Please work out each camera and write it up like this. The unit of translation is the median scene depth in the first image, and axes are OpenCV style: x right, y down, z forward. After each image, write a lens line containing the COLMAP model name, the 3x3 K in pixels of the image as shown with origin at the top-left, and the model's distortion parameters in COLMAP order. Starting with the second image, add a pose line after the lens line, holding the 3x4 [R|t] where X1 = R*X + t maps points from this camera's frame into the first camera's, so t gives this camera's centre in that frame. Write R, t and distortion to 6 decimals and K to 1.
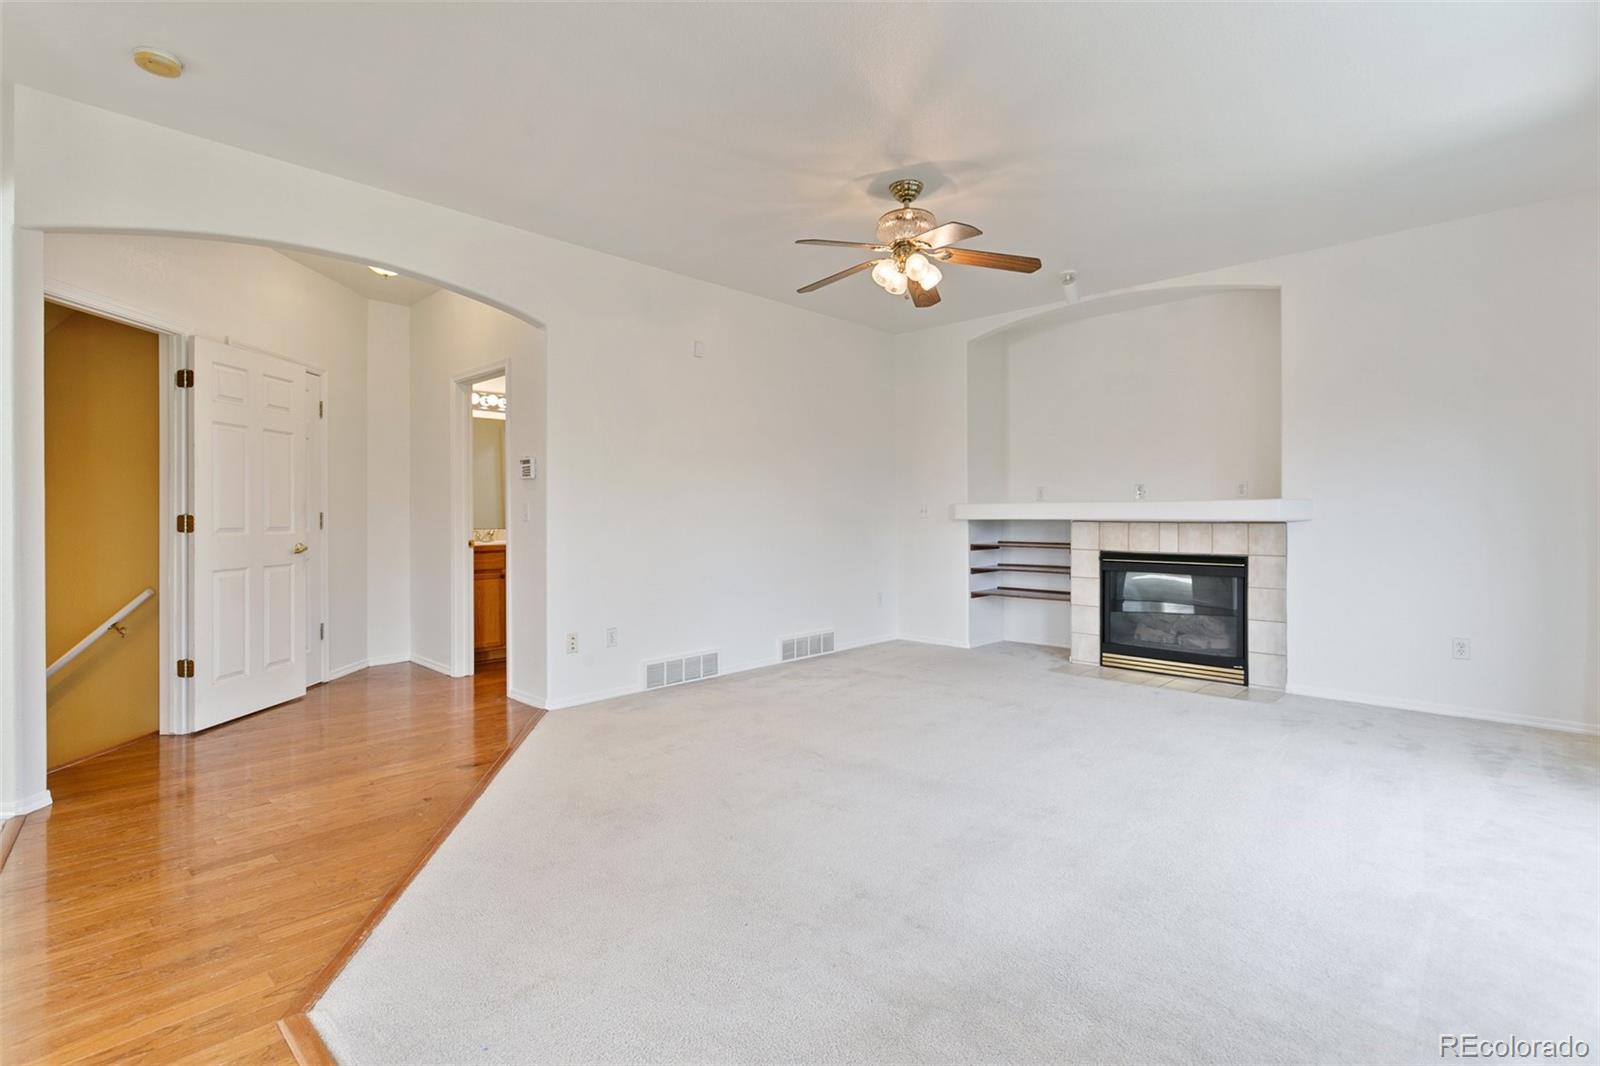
lens RADIAL K [[755.1, 0, 800.0], [0, 755.1, 533.0], [0, 0, 1]] dist [0.000605, 0.000220]
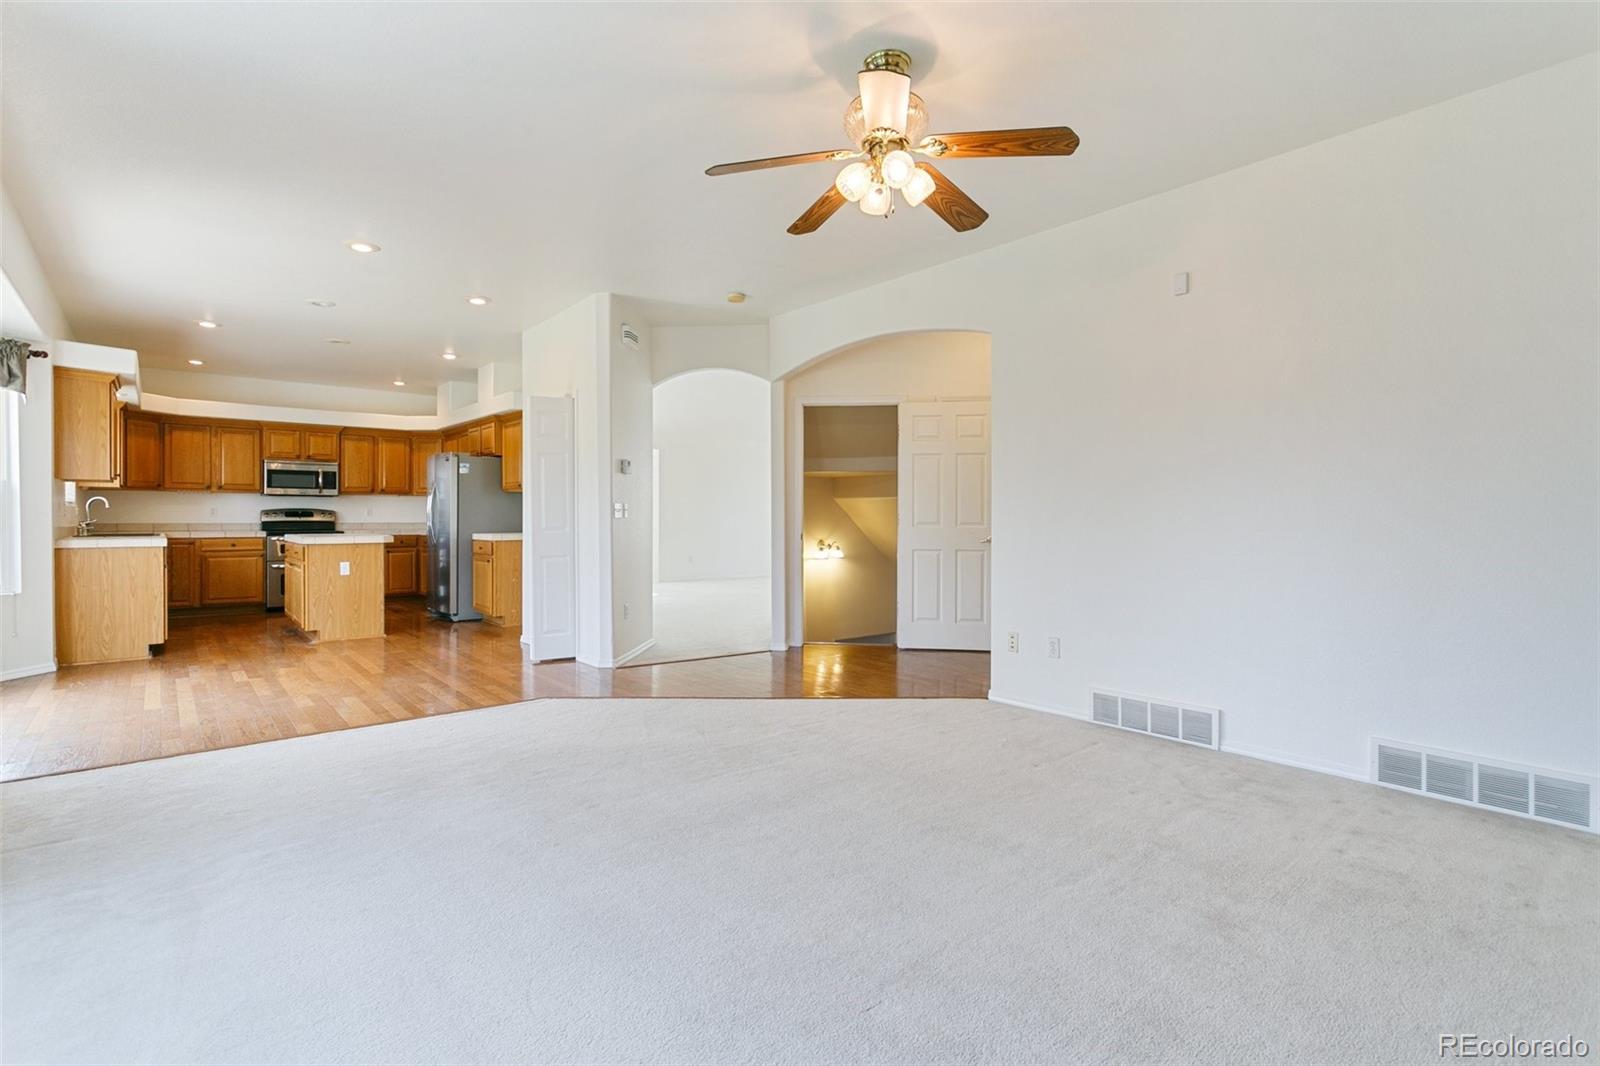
lens RADIAL K [[755.1, 0, 800.0], [0, 755.1, 533.0], [0, 0, 1]] dist [0.000605, 0.000220]
pose [[-0.079218, 0.024798, -0.996549, 0.646283], [-0.032096, 0.999109, 0.027413, -0.014491], [0.996340, 0.034157, -0.078352, 0.723205]]
